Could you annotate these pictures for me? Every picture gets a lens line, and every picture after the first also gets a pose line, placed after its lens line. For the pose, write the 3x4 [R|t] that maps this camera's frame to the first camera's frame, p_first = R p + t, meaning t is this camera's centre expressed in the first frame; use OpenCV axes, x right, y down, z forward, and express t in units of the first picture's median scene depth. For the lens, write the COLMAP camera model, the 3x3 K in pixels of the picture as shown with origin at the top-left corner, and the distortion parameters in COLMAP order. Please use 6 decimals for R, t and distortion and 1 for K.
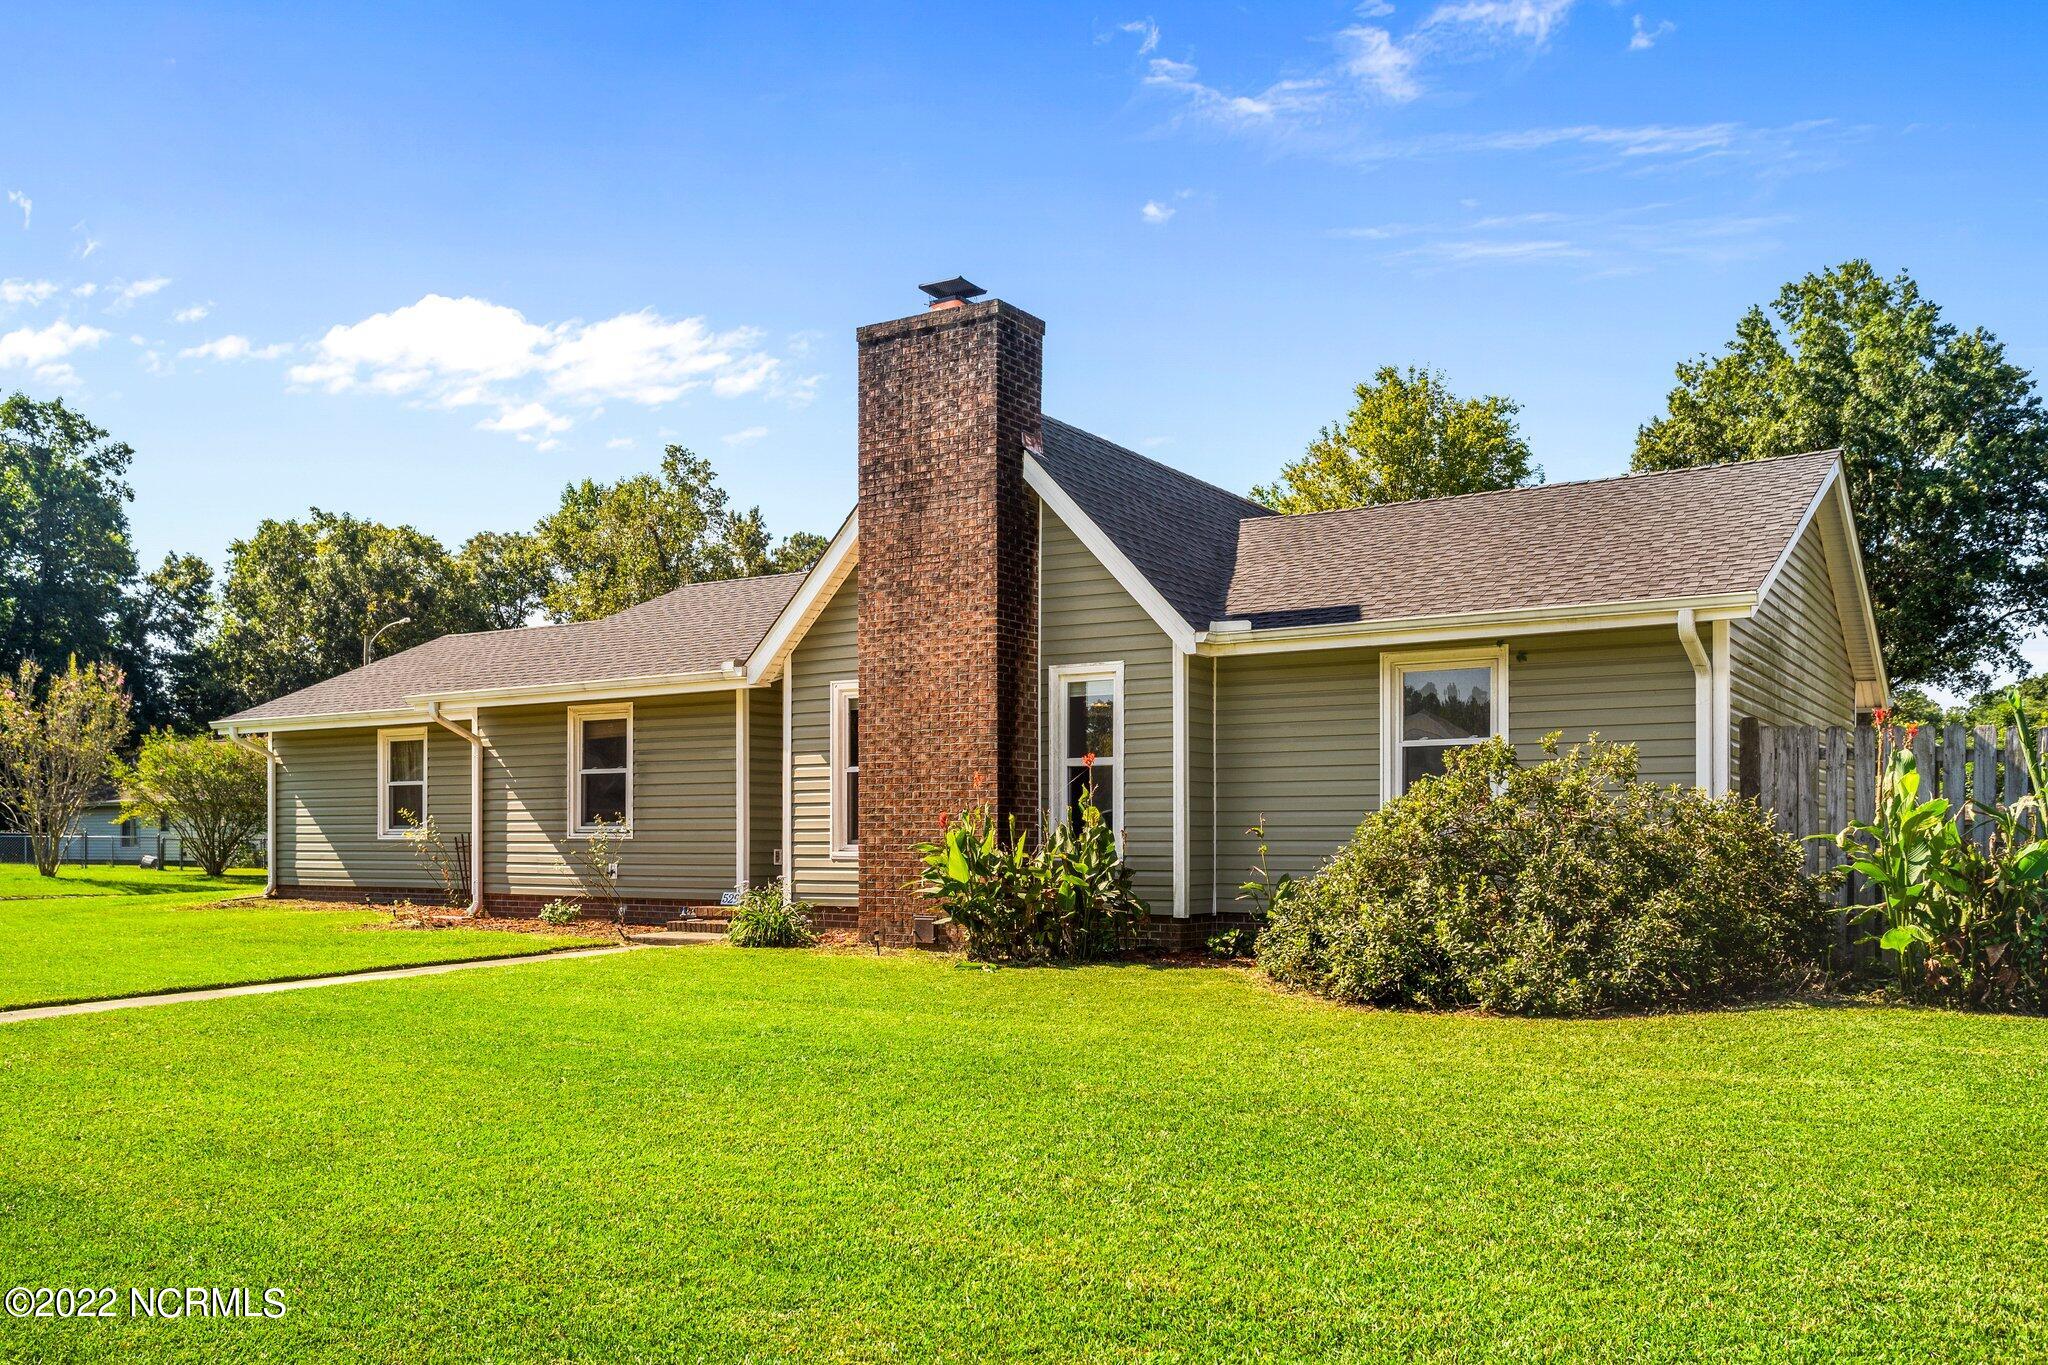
lens RADIAL K [[1635.7, 0, 1024.1], [0, 1635.7, 791.4], [0, 0, 1]] dist [-0.001347, 0.000955]
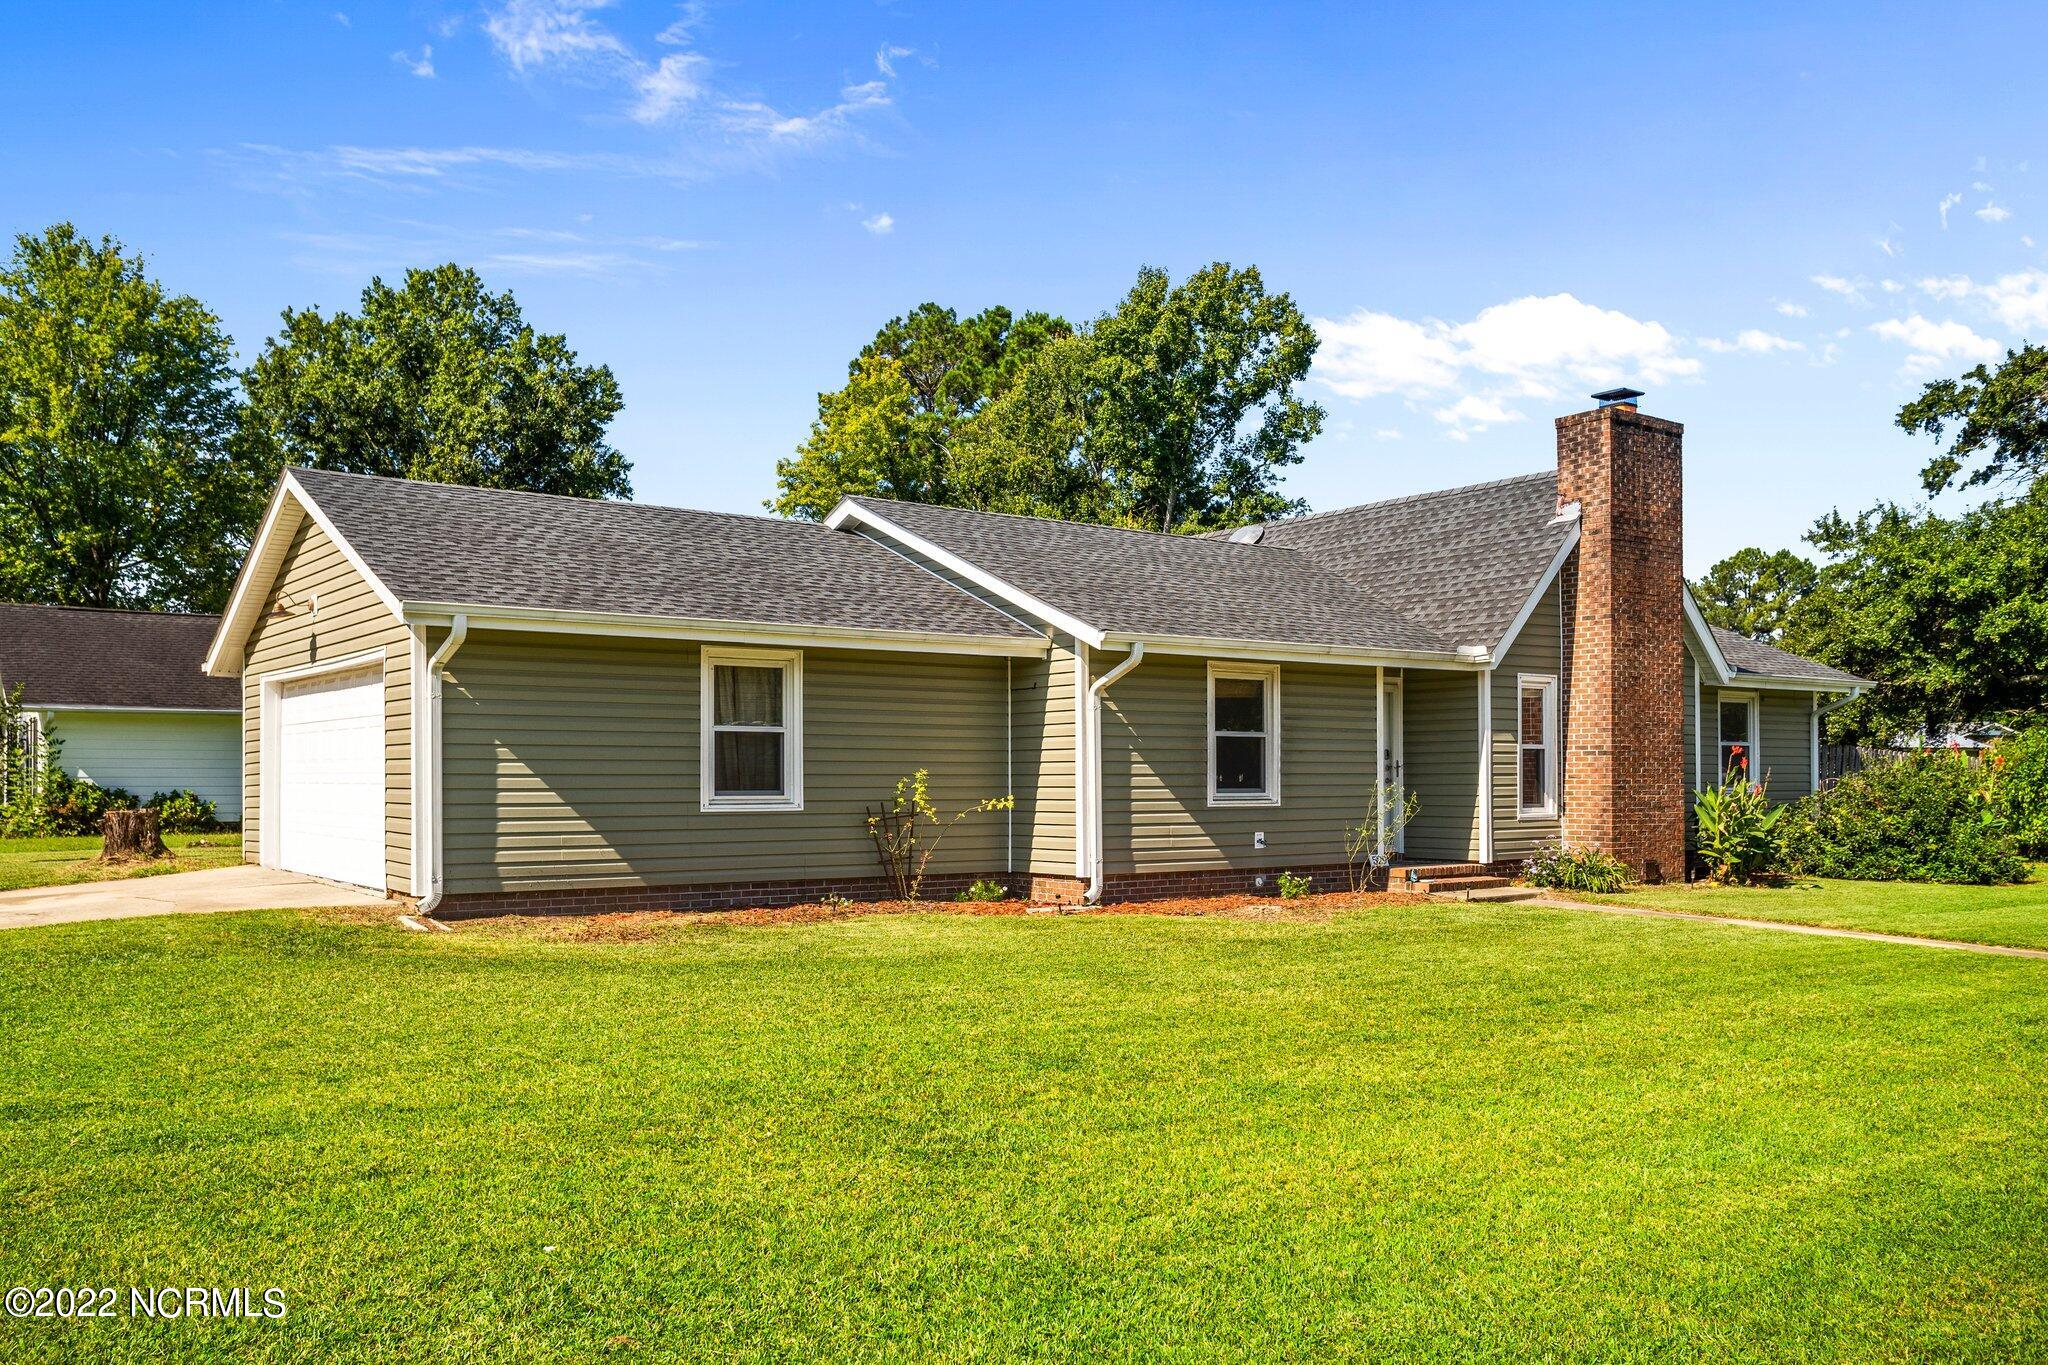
lens RADIAL K [[1596.0, 0, 1024.6], [0, 1596.0, 734.9], [0, 0, 1]] dist [-0.001531, 0.001992]
pose [[0.355645, 0.023528, 0.934325, -1.273874], [-0.027060, 0.999523, -0.014869, 0.005393], [-0.934229, -0.019995, 0.356112, 0.869085]]
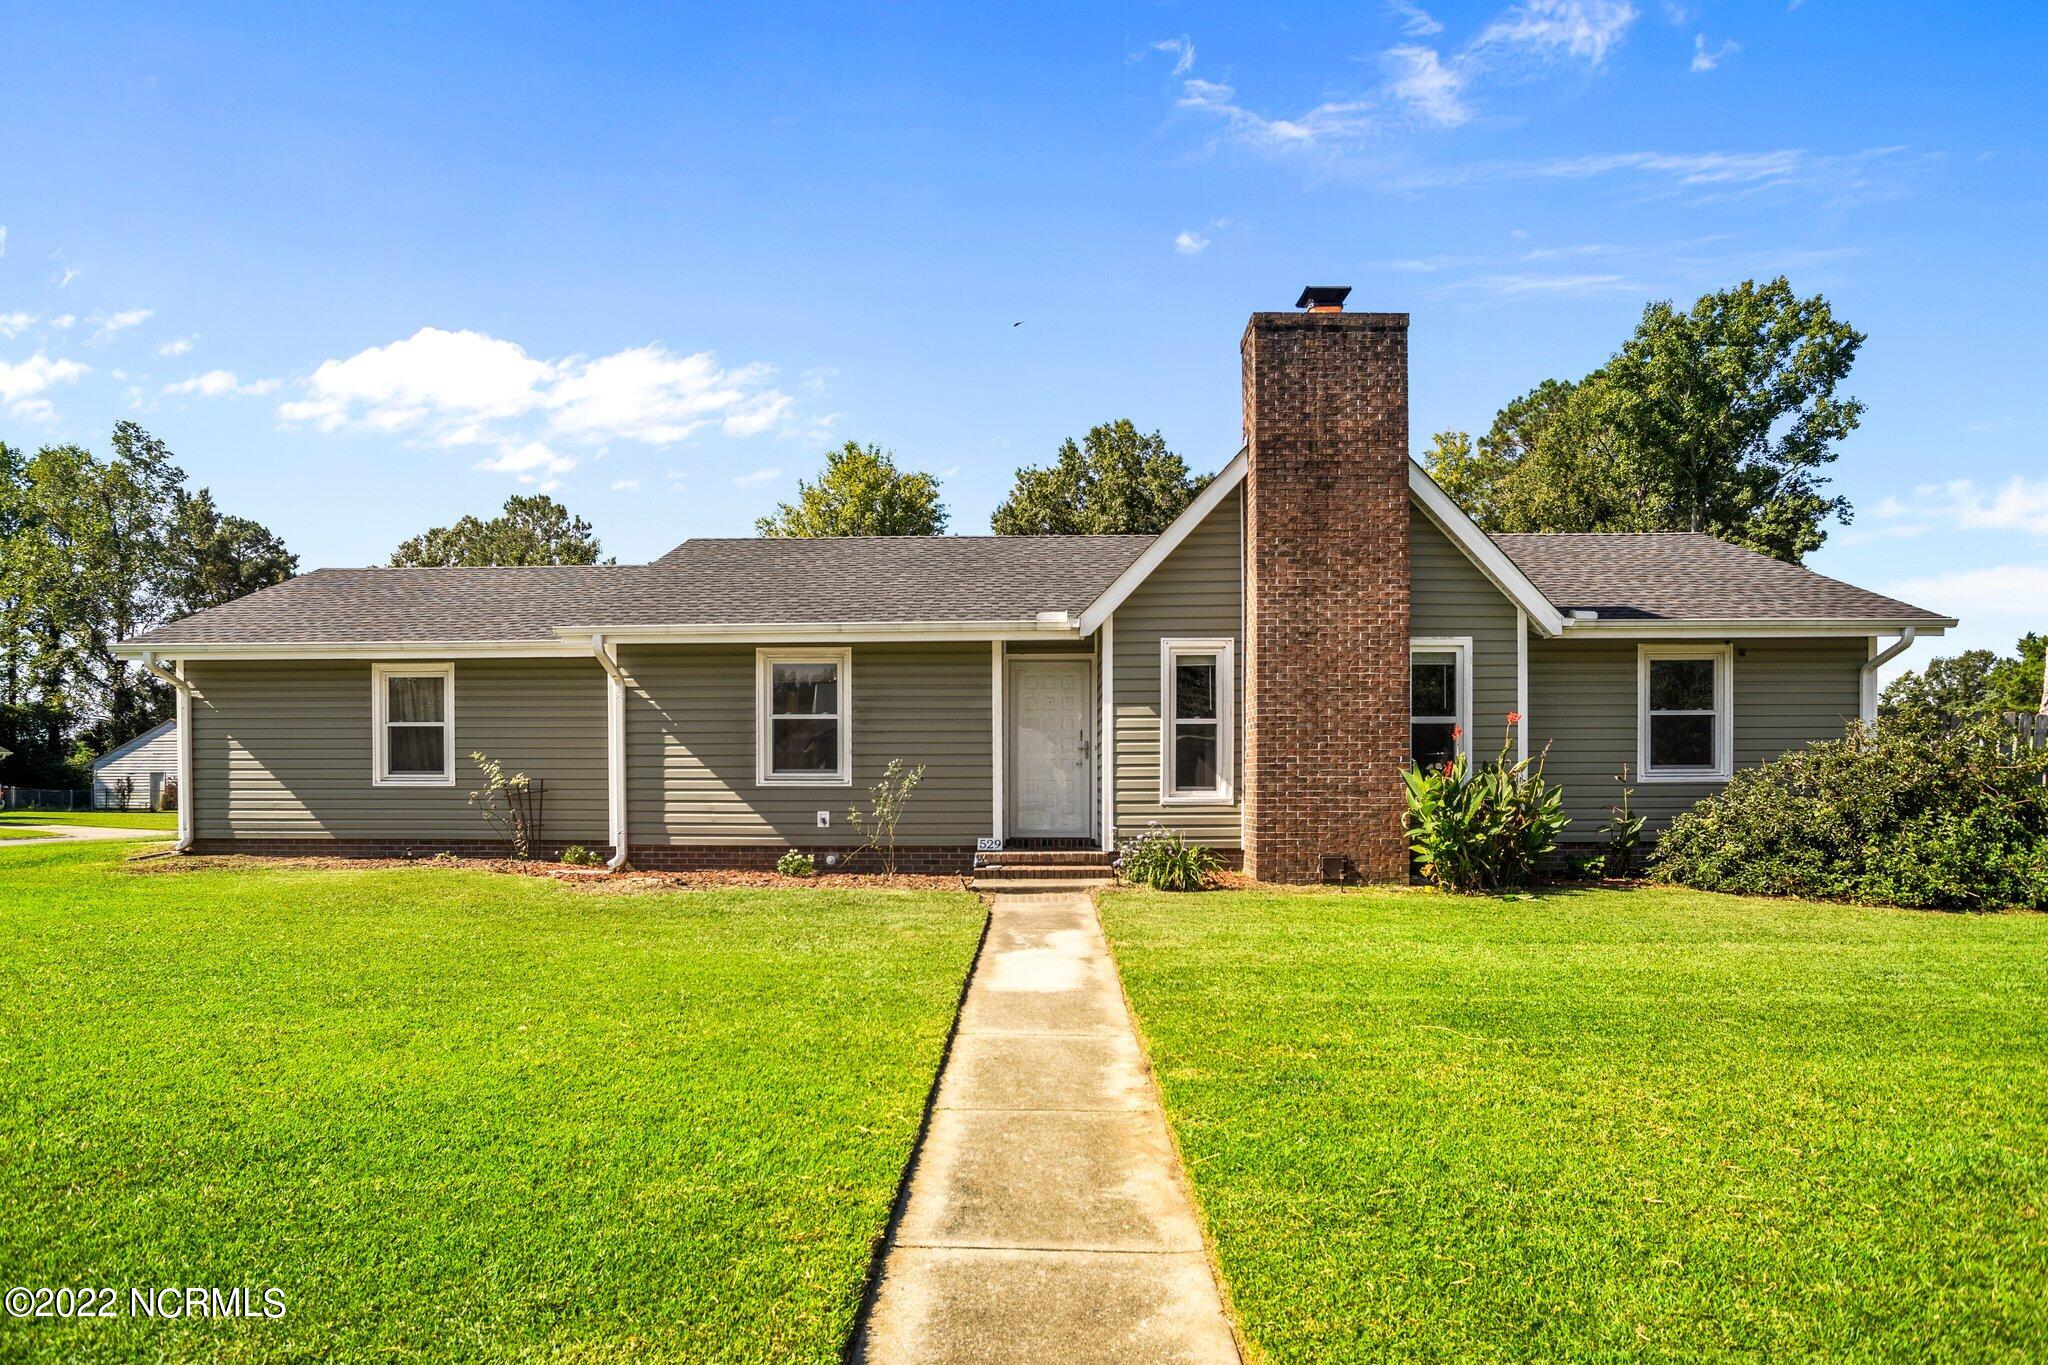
lens RADIAL K [[1134.0, 0, 1021.2], [0, 1134.0, 767.7], [0, 0, 1]] dist [-0.040574, 0.001948]
pose [[0.853473, 0.005747, 0.521105, -0.549196], [-0.013824, 0.999837, 0.011614, 0.009391], [-0.520954, -0.017116, 0.853413, 0.391686]]
